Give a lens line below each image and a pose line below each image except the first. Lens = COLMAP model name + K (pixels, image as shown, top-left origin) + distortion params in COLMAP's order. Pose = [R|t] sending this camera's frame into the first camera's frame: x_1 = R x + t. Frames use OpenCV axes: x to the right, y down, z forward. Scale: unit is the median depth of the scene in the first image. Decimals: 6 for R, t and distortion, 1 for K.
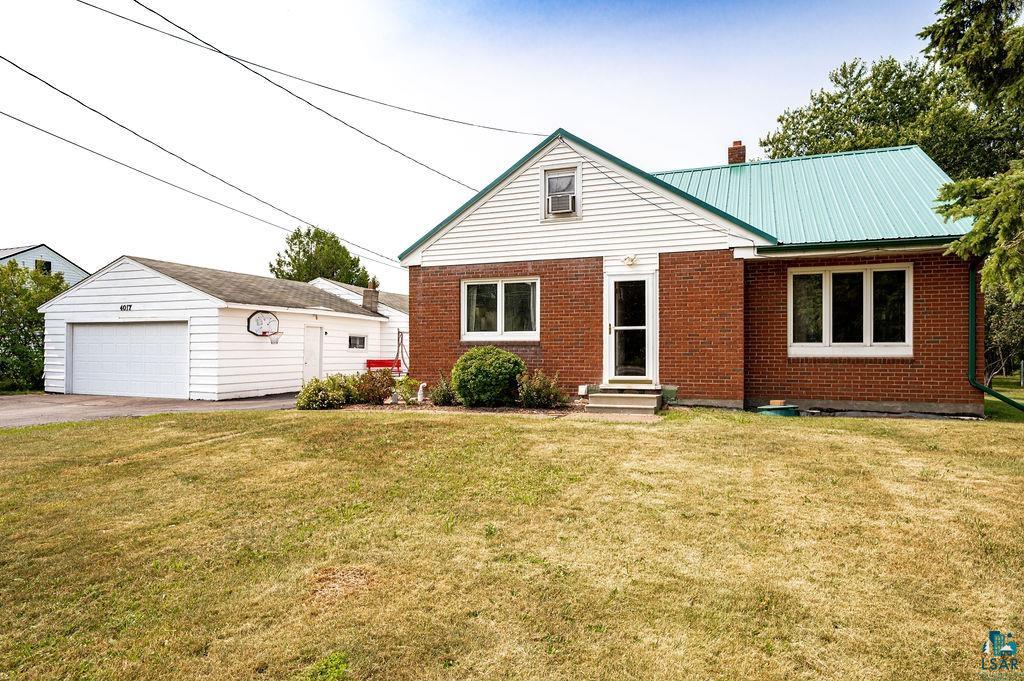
lens RADIAL K [[597.0, 0, 512.0], [0, 597.0, 340.5], [0, 0, 1]] dist [0.000374, -0.001575]
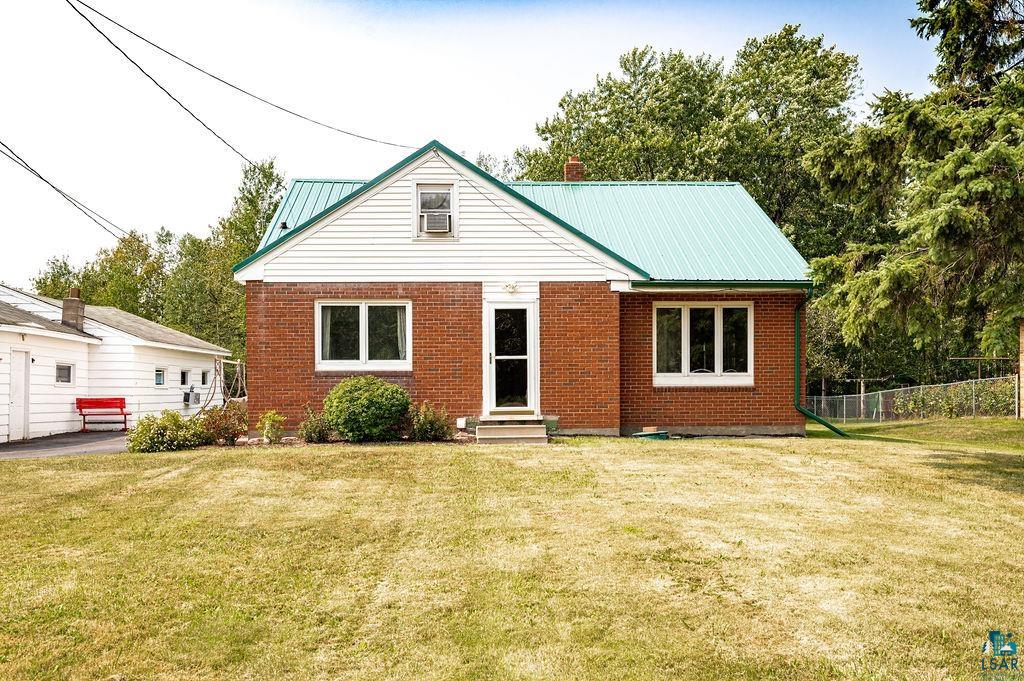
lens RADIAL K [[842.2, 0, 512.4], [0, 842.2, 388.7], [0, 0, 1]] dist [0.008597, 0.004889]
pose [[0.923620, -0.005068, 0.383276, -0.322600], [-0.001622, 0.999852, 0.017130, 0.006238], [-0.383306, -0.016443, 0.923475, -0.263276]]
